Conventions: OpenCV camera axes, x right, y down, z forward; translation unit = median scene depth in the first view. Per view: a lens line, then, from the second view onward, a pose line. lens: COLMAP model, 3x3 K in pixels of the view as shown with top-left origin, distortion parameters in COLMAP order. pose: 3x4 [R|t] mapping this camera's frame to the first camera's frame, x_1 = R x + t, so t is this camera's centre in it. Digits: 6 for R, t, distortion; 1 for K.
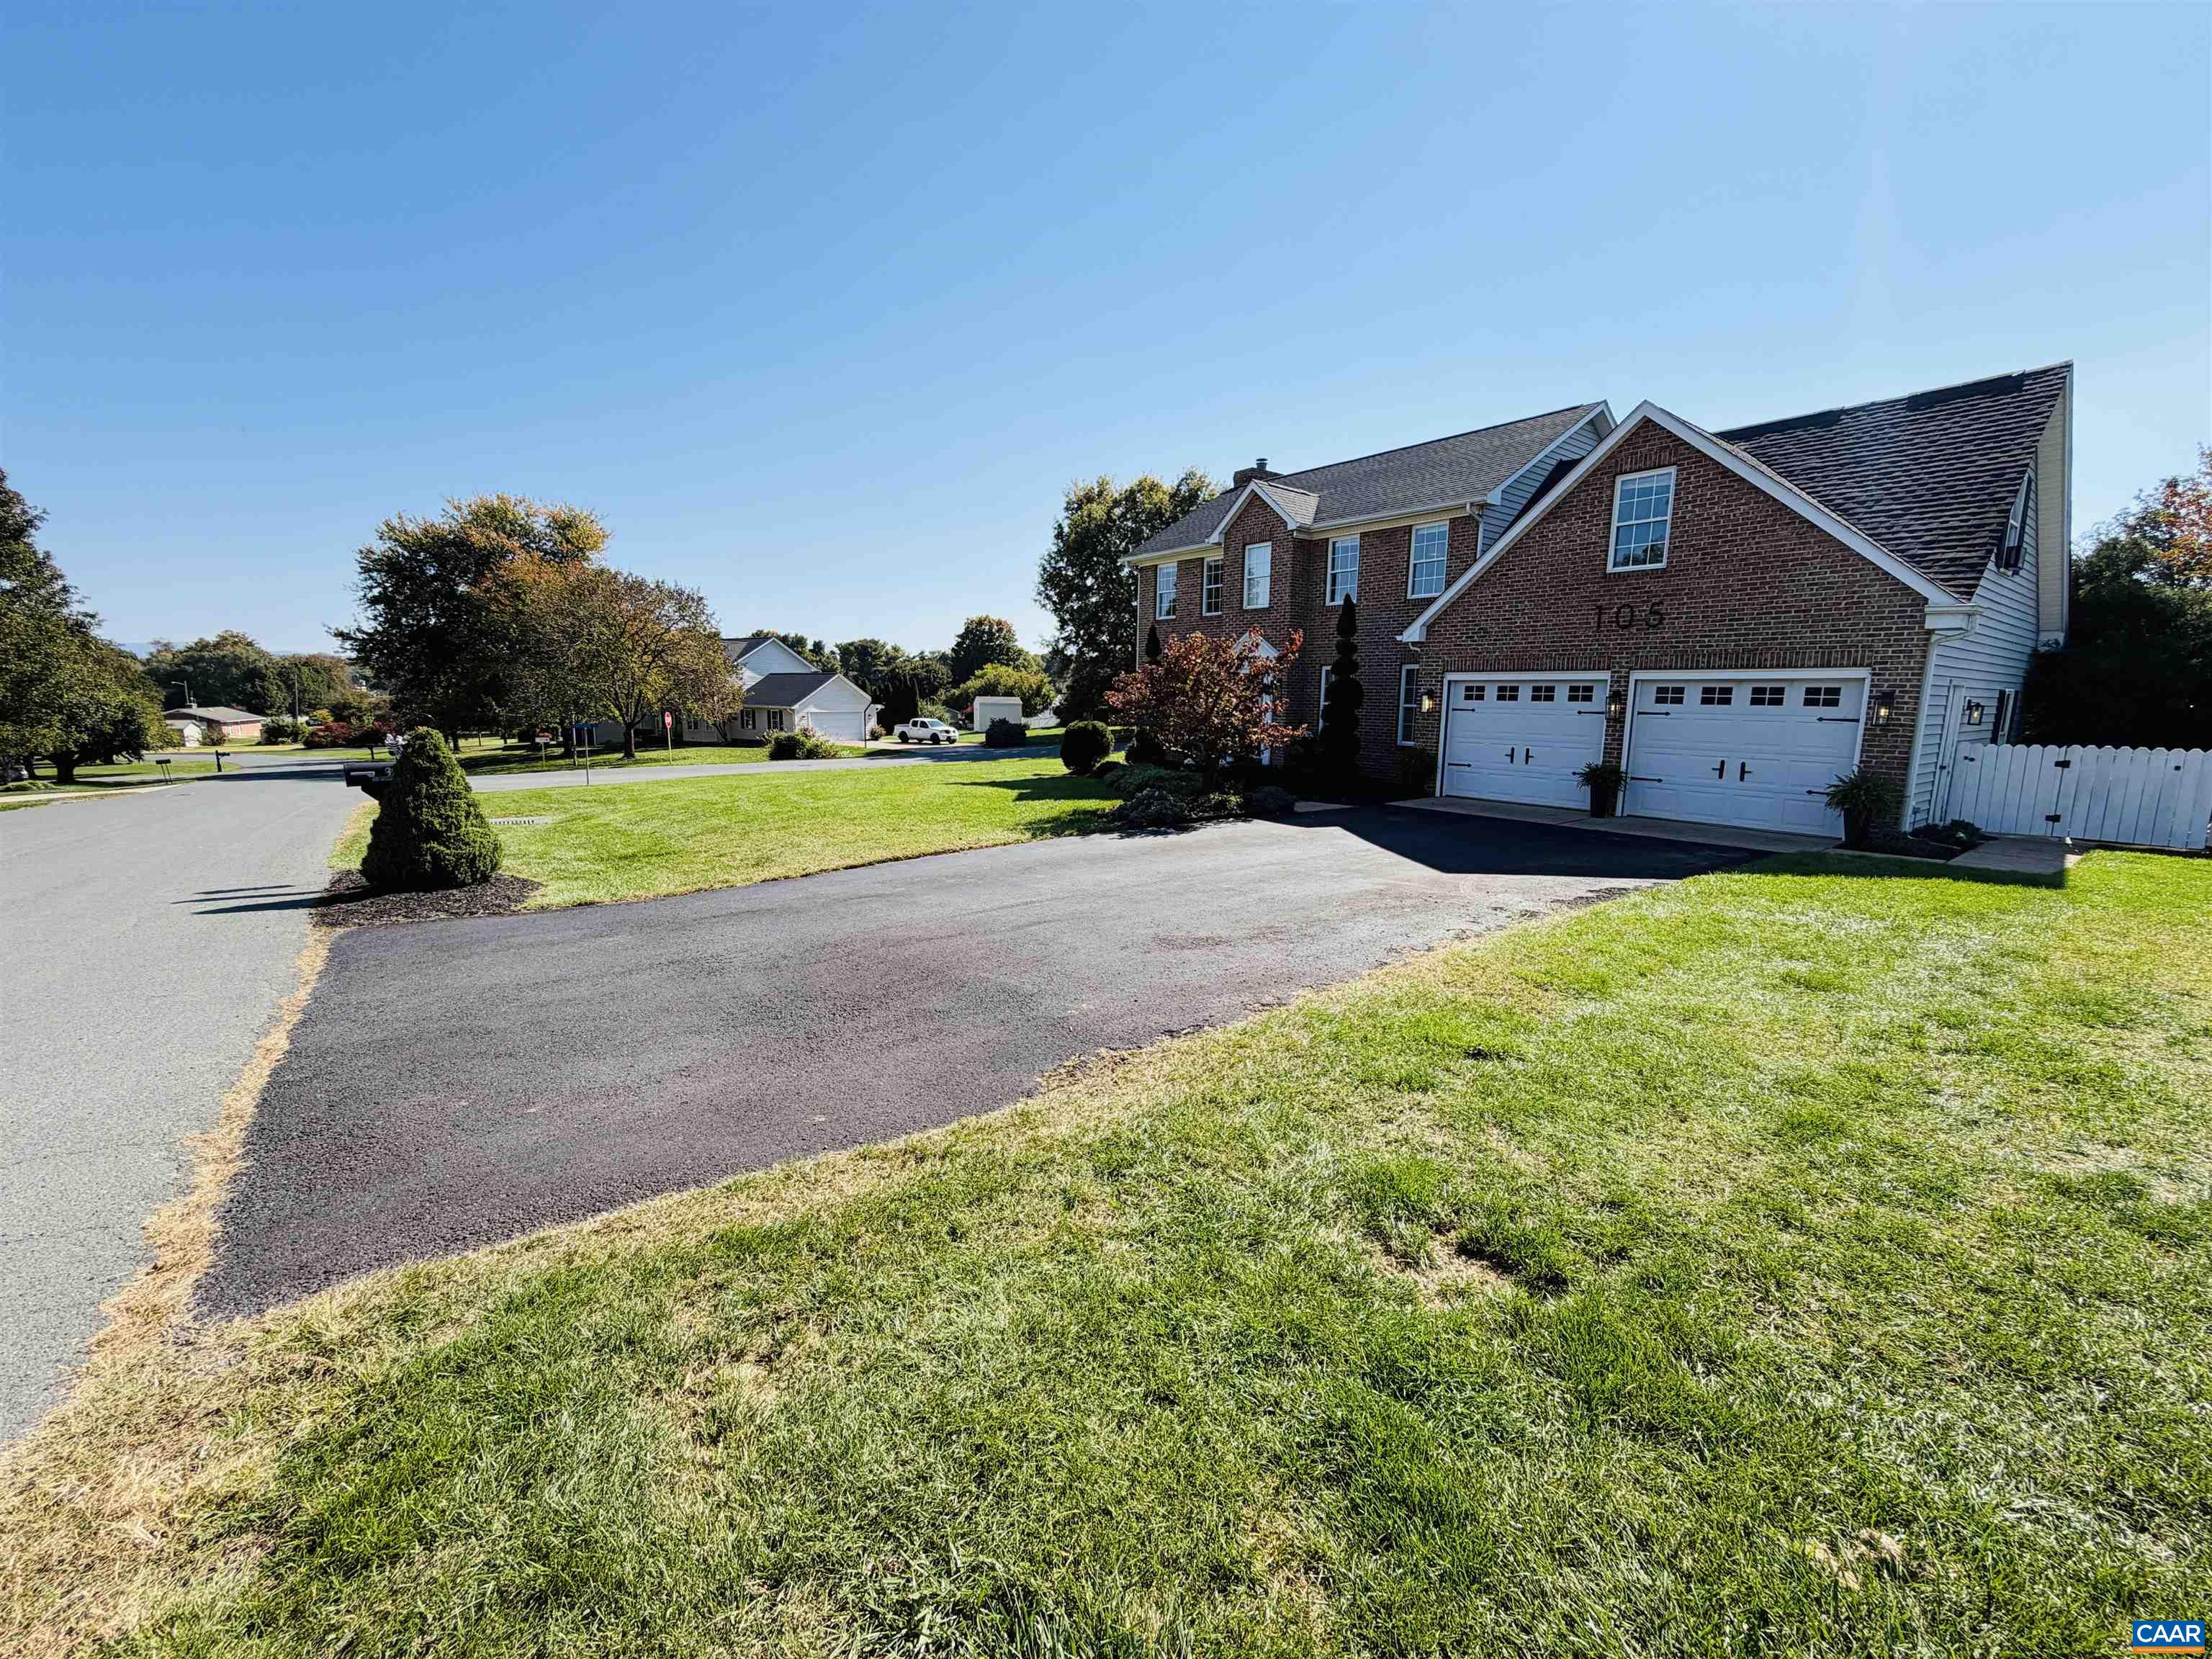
lens RADIAL K [[888.6, 0, 1108.5], [0, 888.6, 827.2], [0, 0, 1]] dist [0.001604, 0.000093]
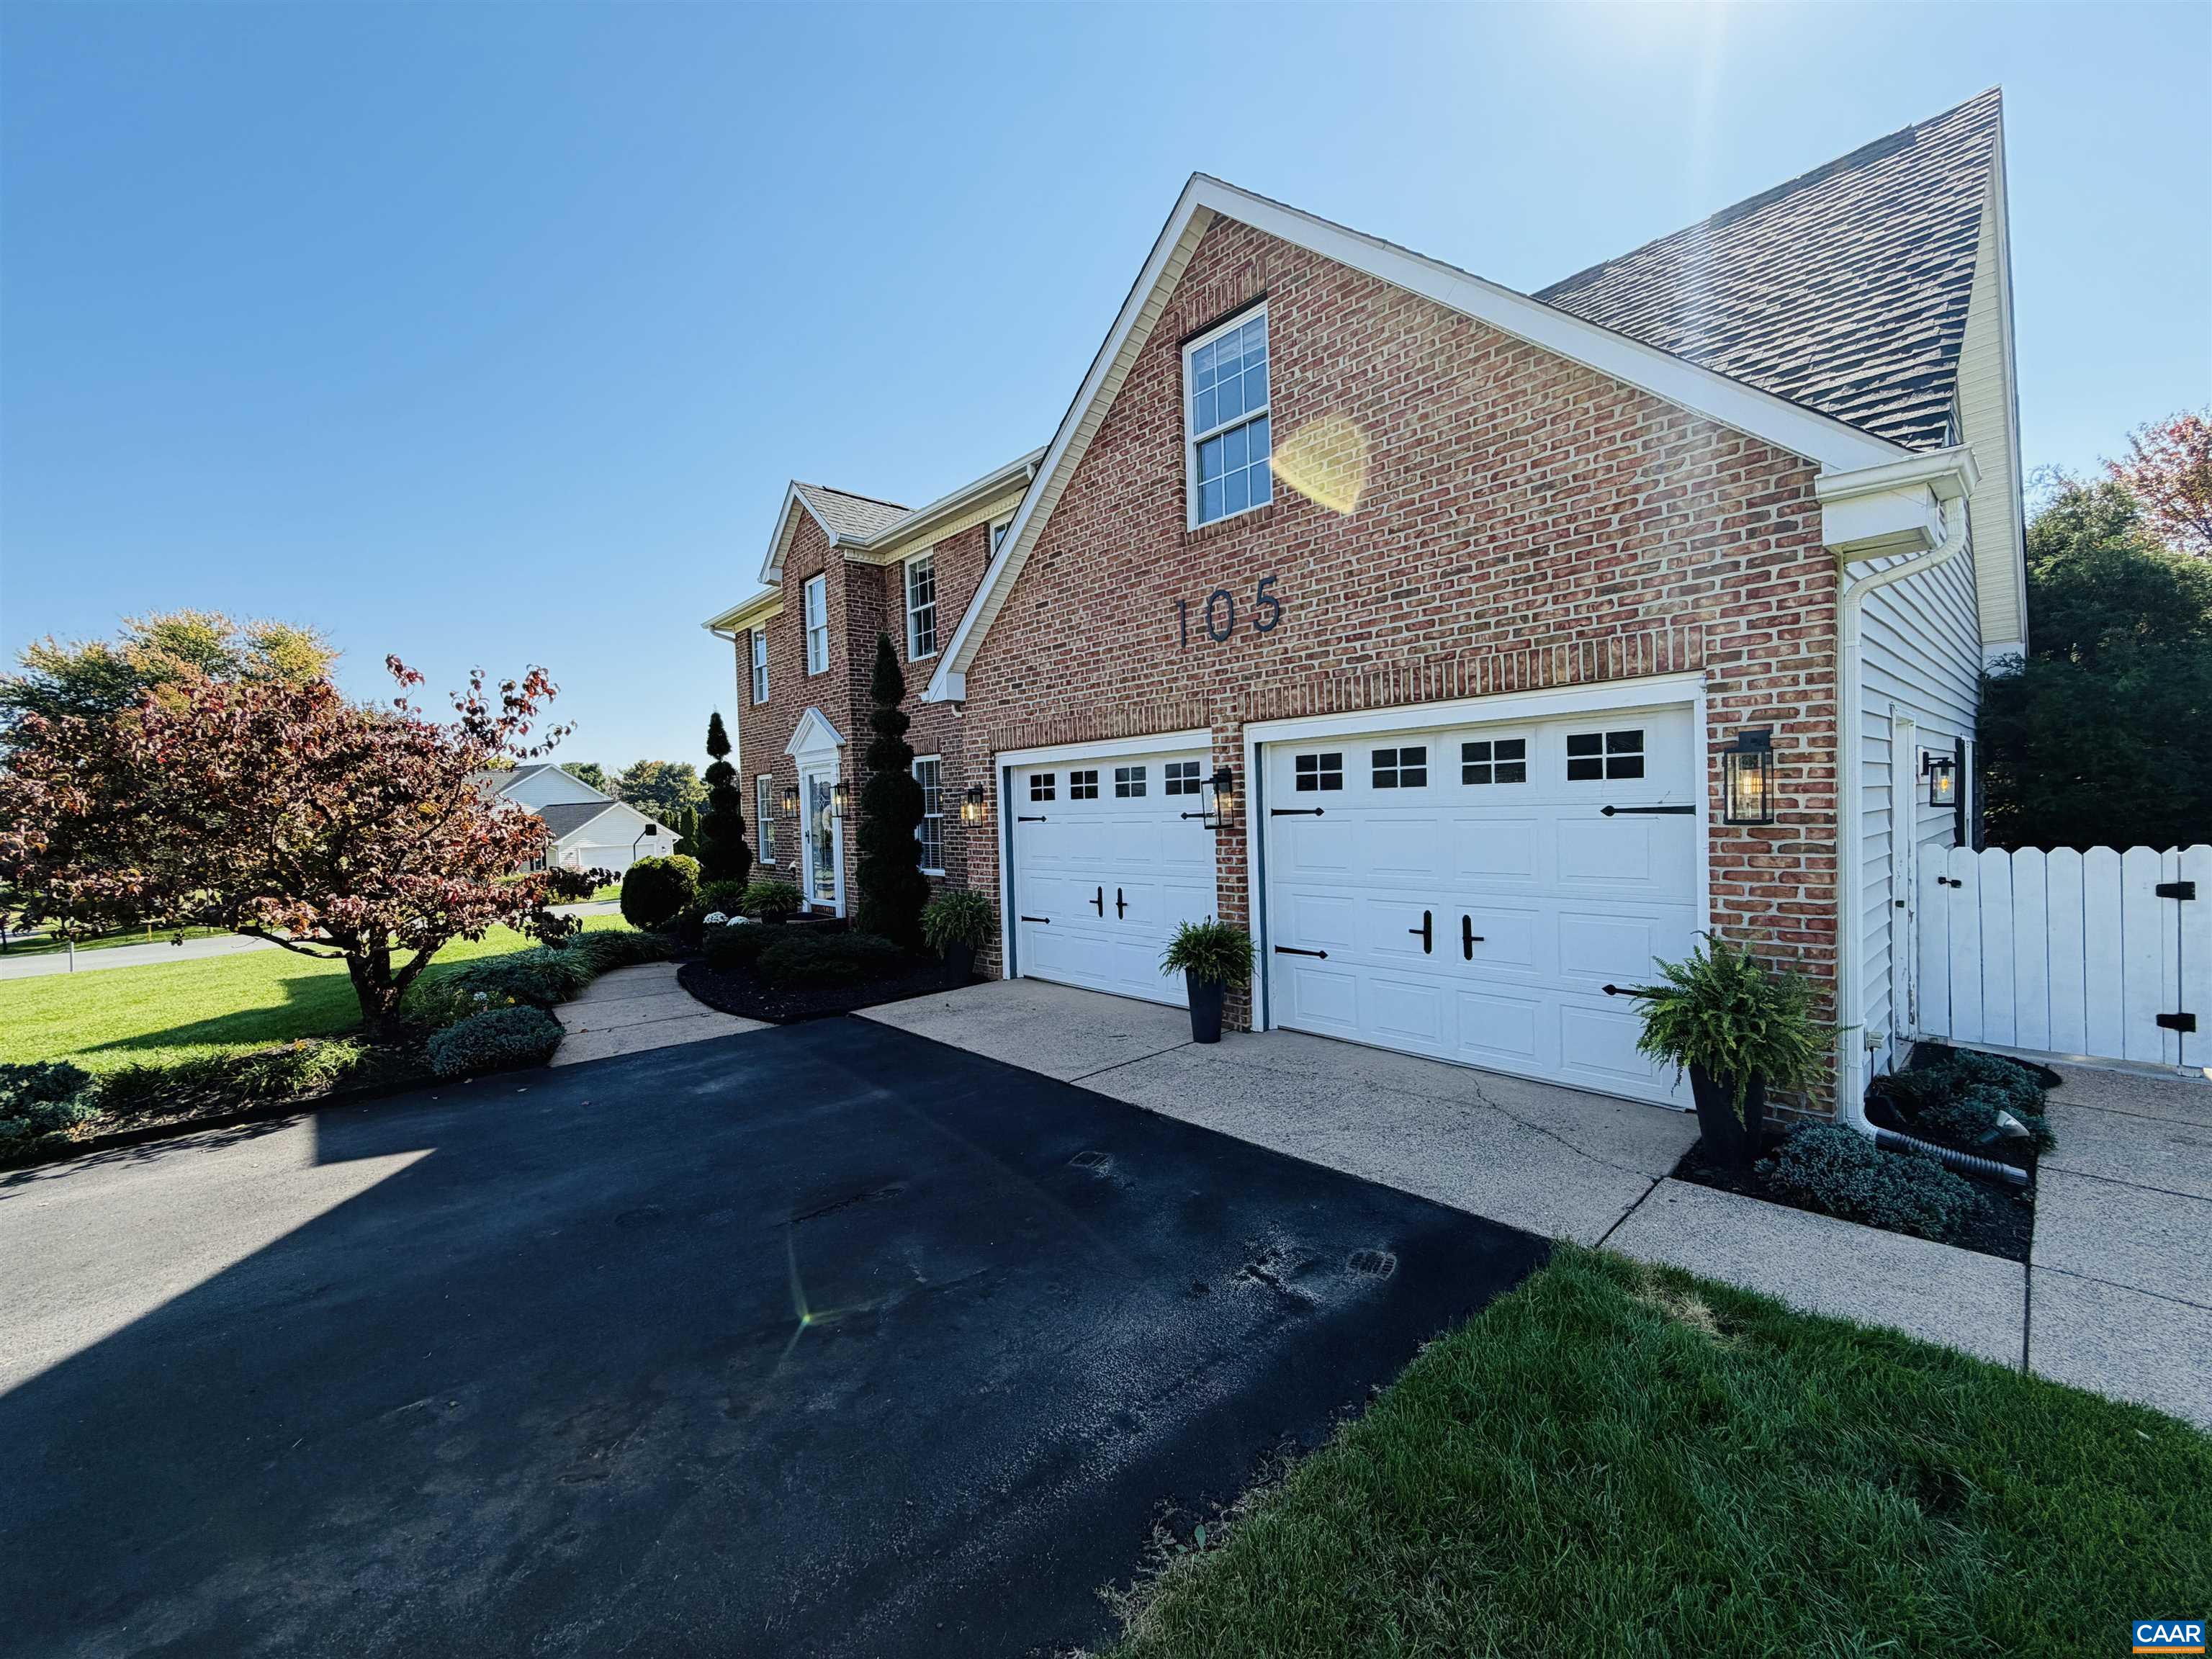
lens RADIAL K [[888.6, 0, 1107.9], [0, 888.6, 825.1], [0, 0, 1]] dist [0.001604, 0.000093]
pose [[0.995766, -0.047222, 0.078870, 0.467400], [0.057004, 0.990292, -0.126774, -0.065901], [-0.072118, 0.130734, 0.988791, 0.532969]]
